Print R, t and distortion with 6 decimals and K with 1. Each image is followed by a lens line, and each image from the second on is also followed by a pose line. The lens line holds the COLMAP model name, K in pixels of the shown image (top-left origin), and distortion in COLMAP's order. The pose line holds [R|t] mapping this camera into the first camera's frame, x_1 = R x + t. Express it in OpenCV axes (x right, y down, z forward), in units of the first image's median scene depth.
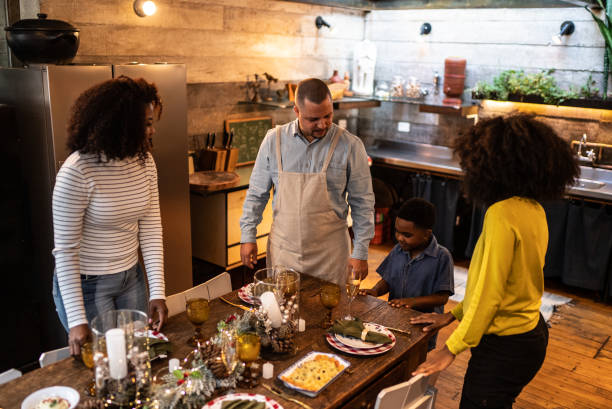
lens RADIAL K [[589.5, 0, 306.0], [0, 589.5, 204.5], [0, 0, 1]] dist [-0.114562, 0.124099]
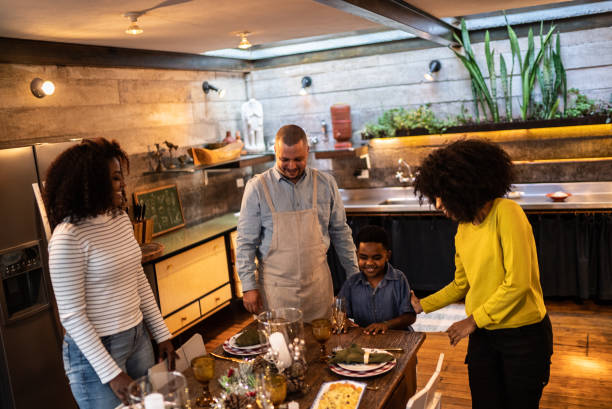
lens RADIAL K [[589.5, 0, 306.0], [0, 589.5, 204.5], [0, 0, 1]] dist [-0.114562, 0.124099]
pose [[0.960737, -0.151886, 0.232197, -0.089168], [0.176391, 0.980326, -0.088579, 0.012678], [-0.214175, 0.126058, 0.968627, -0.006685]]
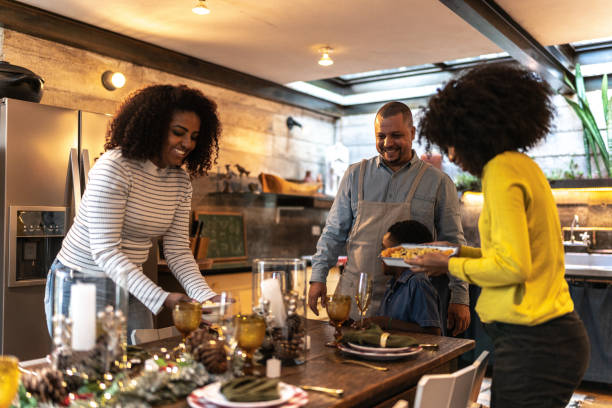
lens RADIAL K [[612.3, 0, 306.0], [0, 612.3, 204.0], [0, 0, 1]] dist [-0.007847, -0.011568]
pose [[0.997276, -0.015554, 0.072103, -0.030999], [0.035137, 0.959654, -0.278980, 0.121199], [-0.064854, 0.280753, 0.957586, 0.058433]]
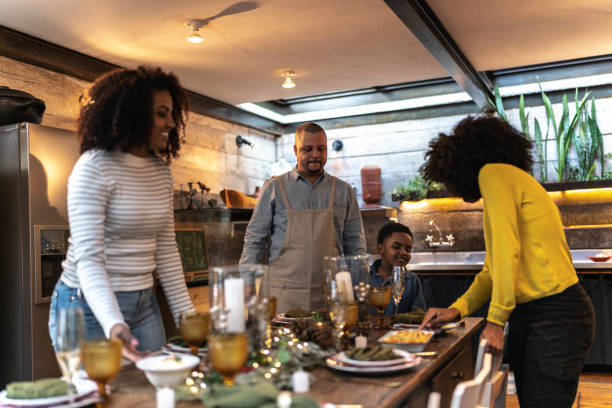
lens RADIAL K [[612.3, 0, 306.0], [0, 612.3, 204.0], [0, 0, 1]] dist [-0.007847, -0.011568]
pose [[0.967642, -0.047965, 0.247727, -0.155318], [0.121501, 0.949025, -0.290841, 0.138739], [-0.221149, 0.311529, 0.924145, 0.009776]]
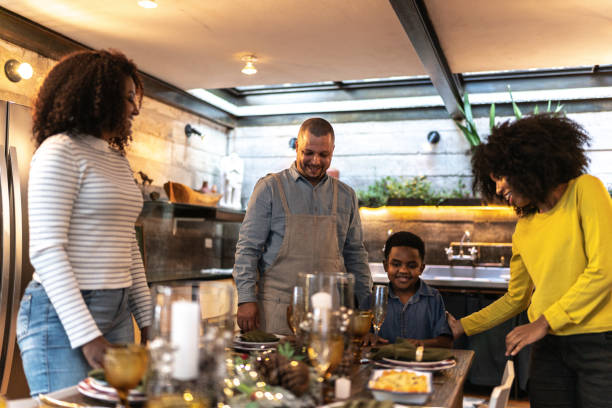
lens RADIAL K [[612.3, 0, 306.0], [0, 612.3, 204.0], [0, 0, 1]] dist [-0.007847, -0.011568]
pose [[0.940710, 0.013110, 0.338959, -0.149904], [0.088633, 0.955040, -0.282919, 0.110338], [-0.327428, 0.296188, 0.897253, 0.099468]]
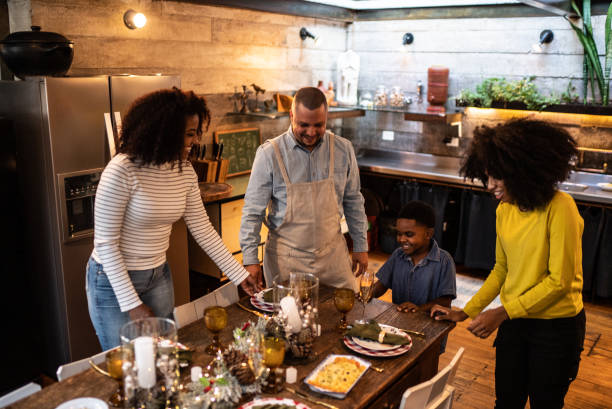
lens RADIAL K [[589.5, 0, 306.0], [0, 589.5, 204.5], [0, 0, 1]] dist [-0.114562, 0.124099]
pose [[0.998572, -0.023510, 0.047968, -0.032462], [0.024547, 0.999475, -0.021138, 0.005425], [-0.047446, 0.022285, 0.998625, -0.003180]]
